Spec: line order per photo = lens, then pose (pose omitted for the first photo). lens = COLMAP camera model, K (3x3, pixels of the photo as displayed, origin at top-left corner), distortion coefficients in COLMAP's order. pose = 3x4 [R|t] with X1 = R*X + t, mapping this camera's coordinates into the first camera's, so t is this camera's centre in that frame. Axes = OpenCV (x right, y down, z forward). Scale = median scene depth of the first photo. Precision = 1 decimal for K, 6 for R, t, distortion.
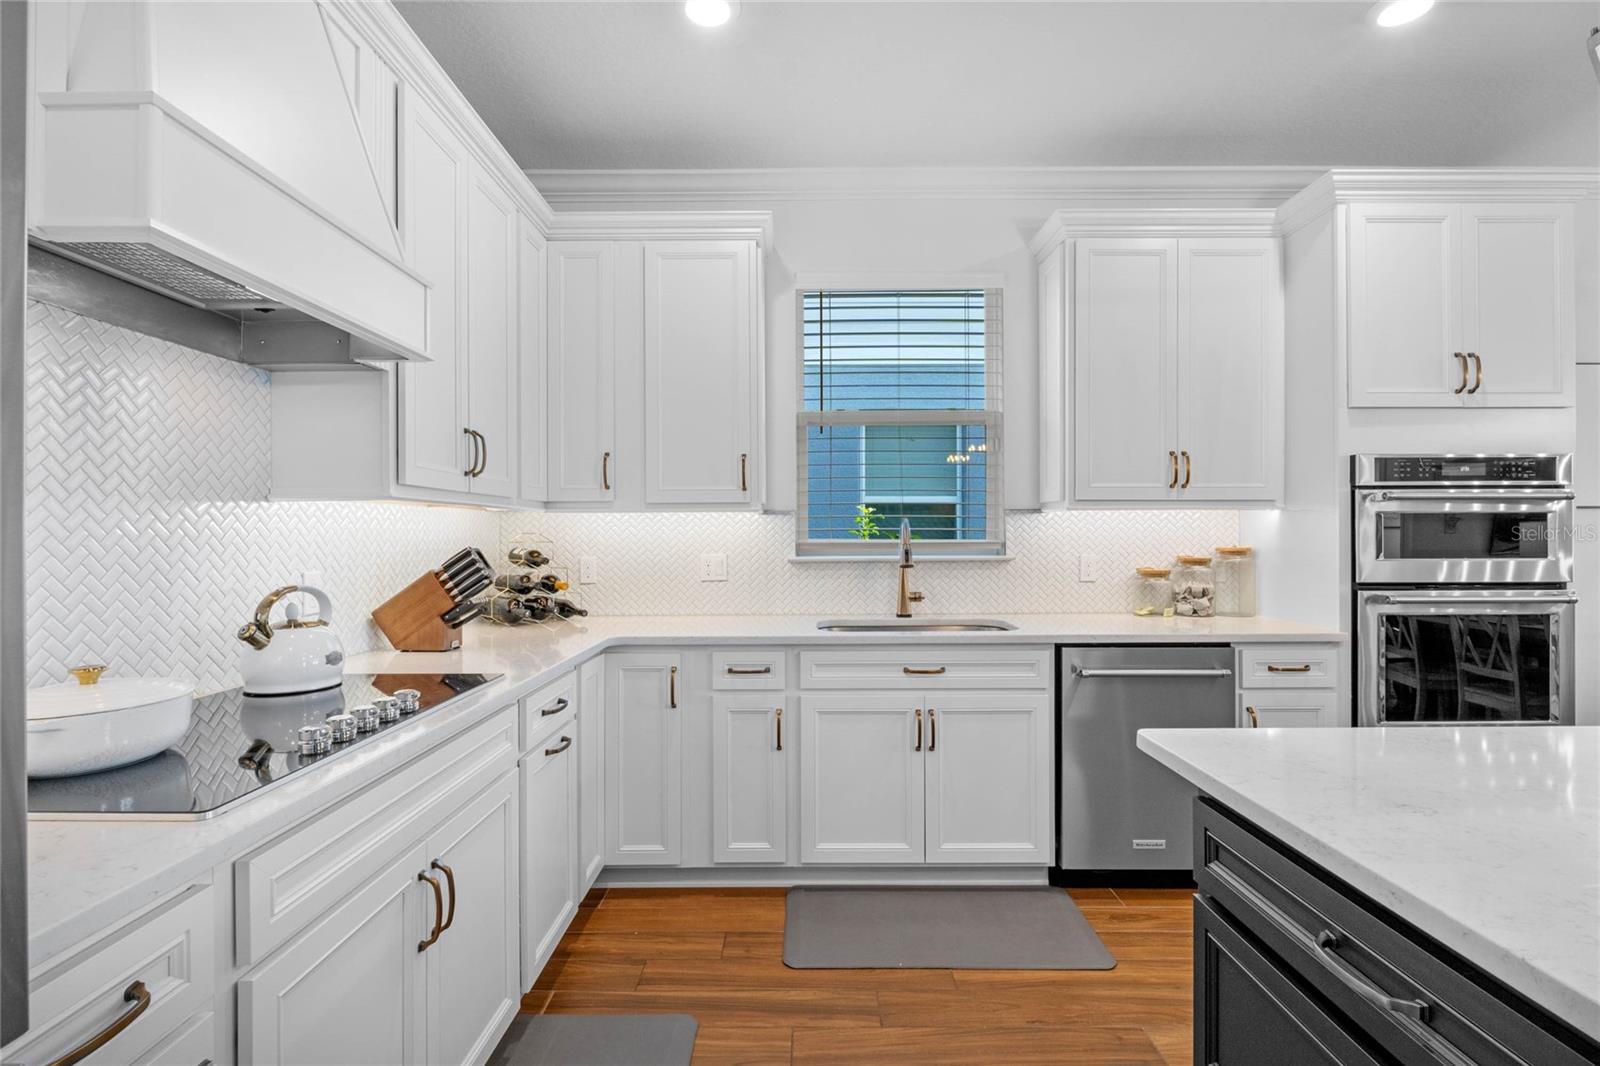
lens RADIAL K [[733.9, 0, 800.0], [0, 733.9, 533.0], [0, 0, 1]] dist [-0.006691, 0.000017]
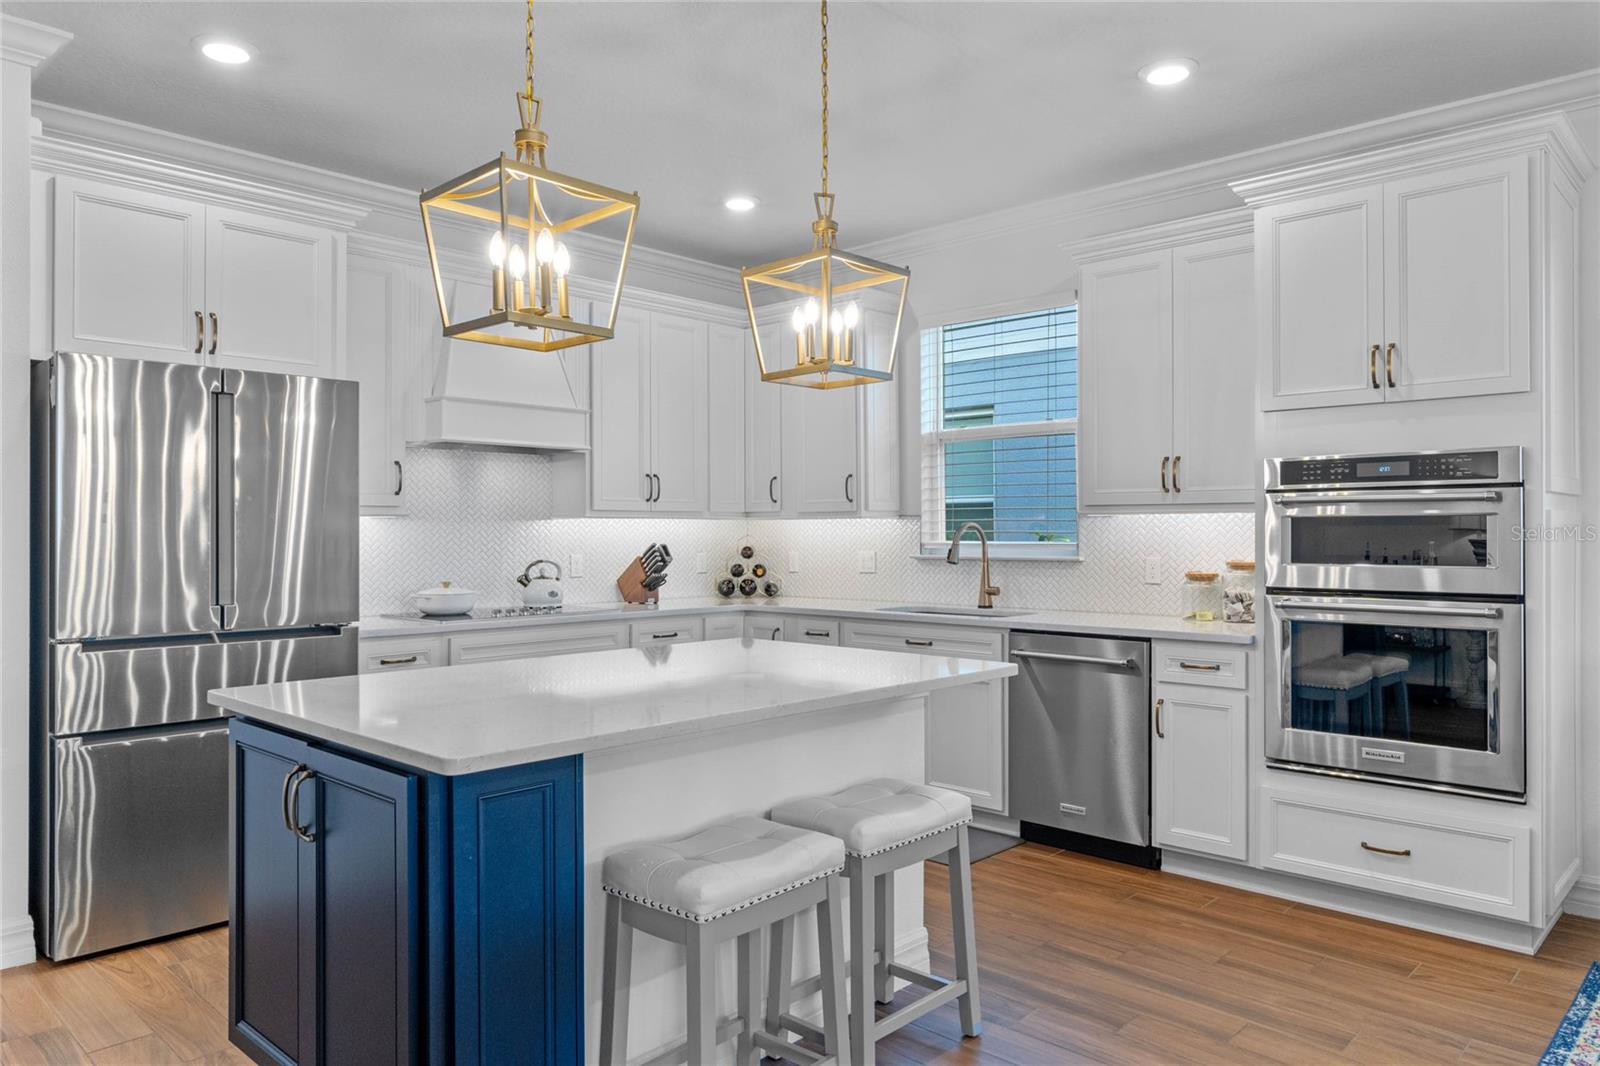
lens RADIAL K [[1076.4, 0, 804.4], [0, 1076.4, 529.1], [0, 0, 1]] dist [-0.002603, -0.003015]
pose [[0.732443, -0.000168, -0.680828, 1.292753], [0.000245, 1.000000, 0.000016, -0.010921], [0.680828, -0.000178, 0.732443, -0.505791]]
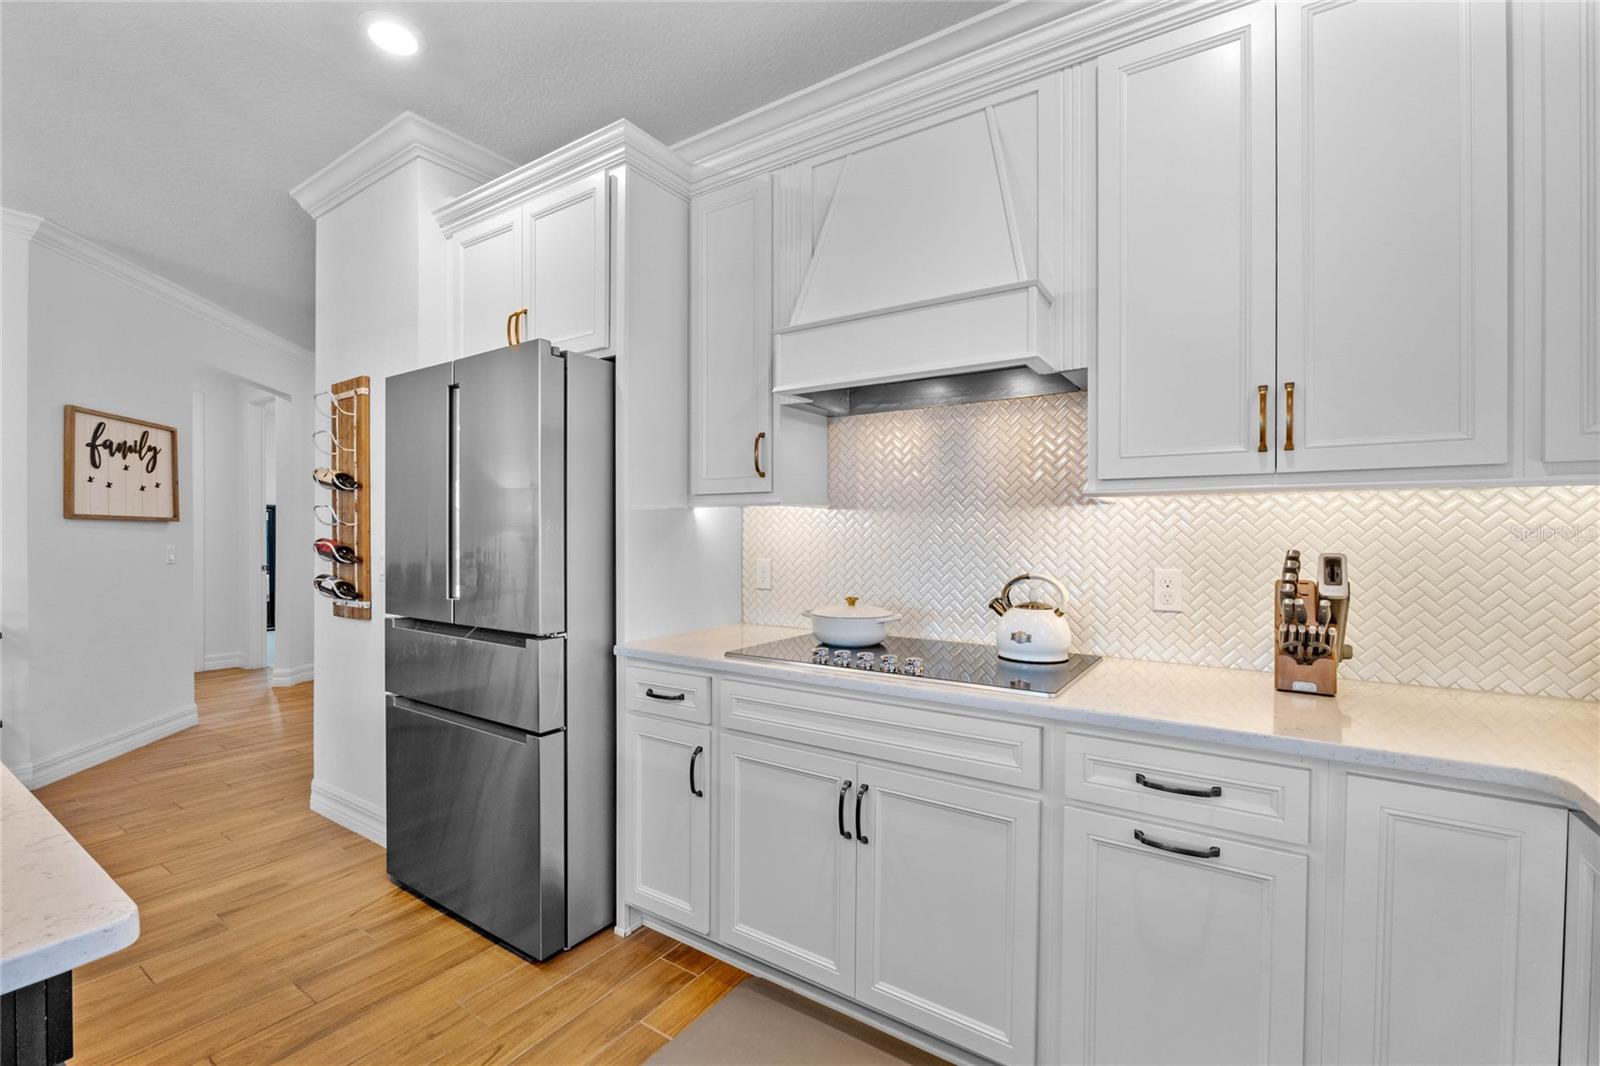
lens RADIAL K [[692.9, 0, 799.5], [0, 692.9, 538.9], [0, 0, 1]] dist [-0.009725, 0.000106]
pose [[-0.553771, 0.006120, -0.832646, 0.306984], [-0.000706, 0.999969, 0.007819, 0.002944], [0.832668, 0.004918, -0.553750, 0.840972]]
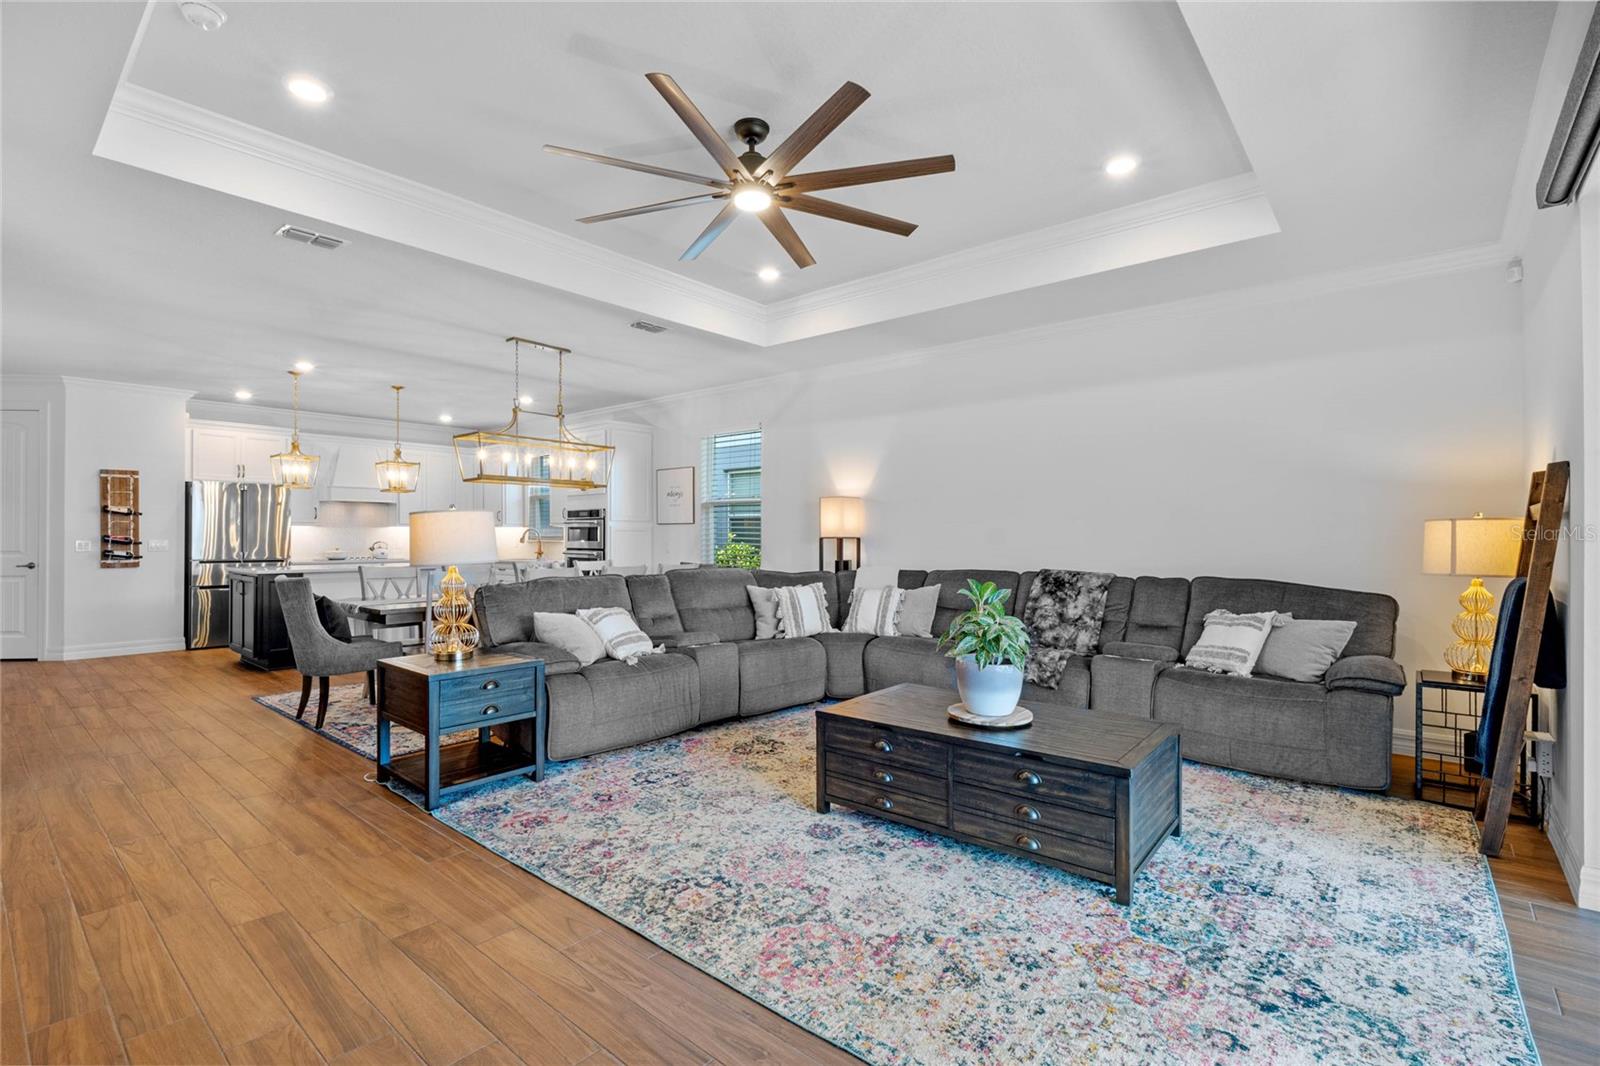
lens RADIAL K [[733.9, 0, 800.0], [0, 733.9, 533.0], [0, 0, 1]] dist [-0.006691, 0.000017]
pose [[0.764313, 0.000478, -0.644845, 3.737471], [-0.001773, 0.999998, -0.001359, 0.002717], [0.644843, 0.002182, 0.764312, -0.882767]]
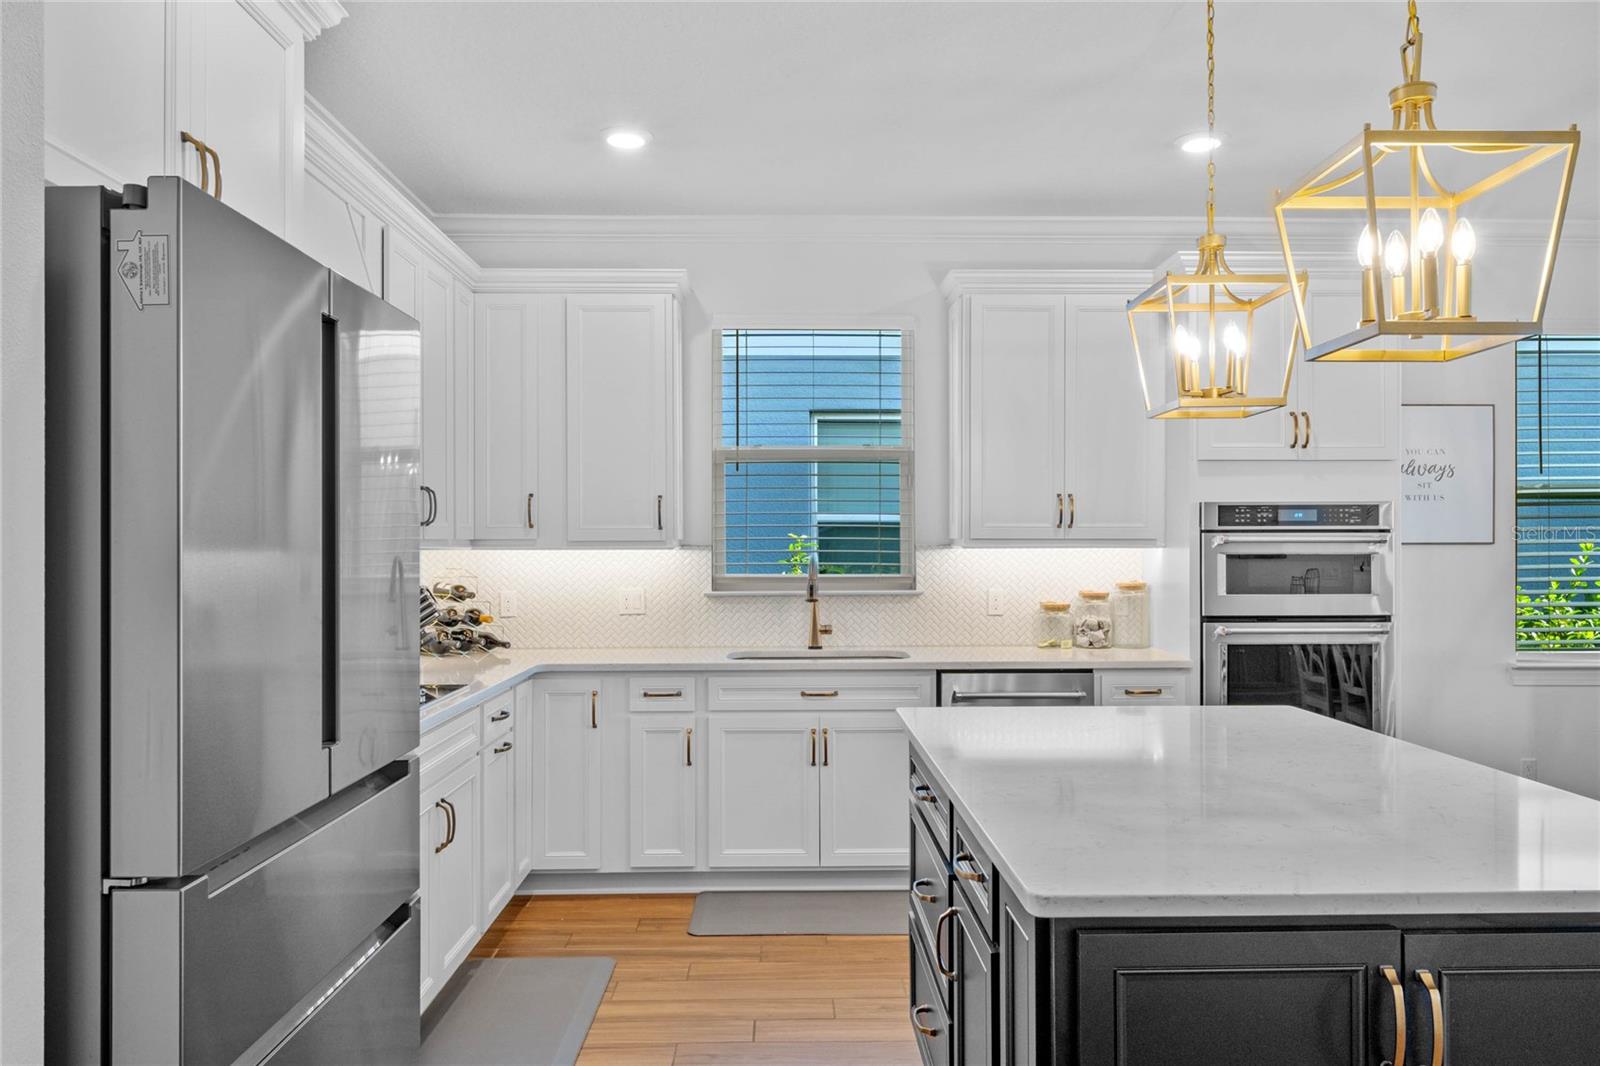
lens RADIAL K [[1142.2, 0, 800.0], [0, 1142.2, 533.0], [0, 0, 1]] dist [-0.004465, 0.000174]
pose [[0.999728, 0.001604, 0.023275, 0.098532], [-0.001430, 0.999971, -0.007522, -0.045074], [-0.023287, 0.007487, 0.999701, -0.740068]]
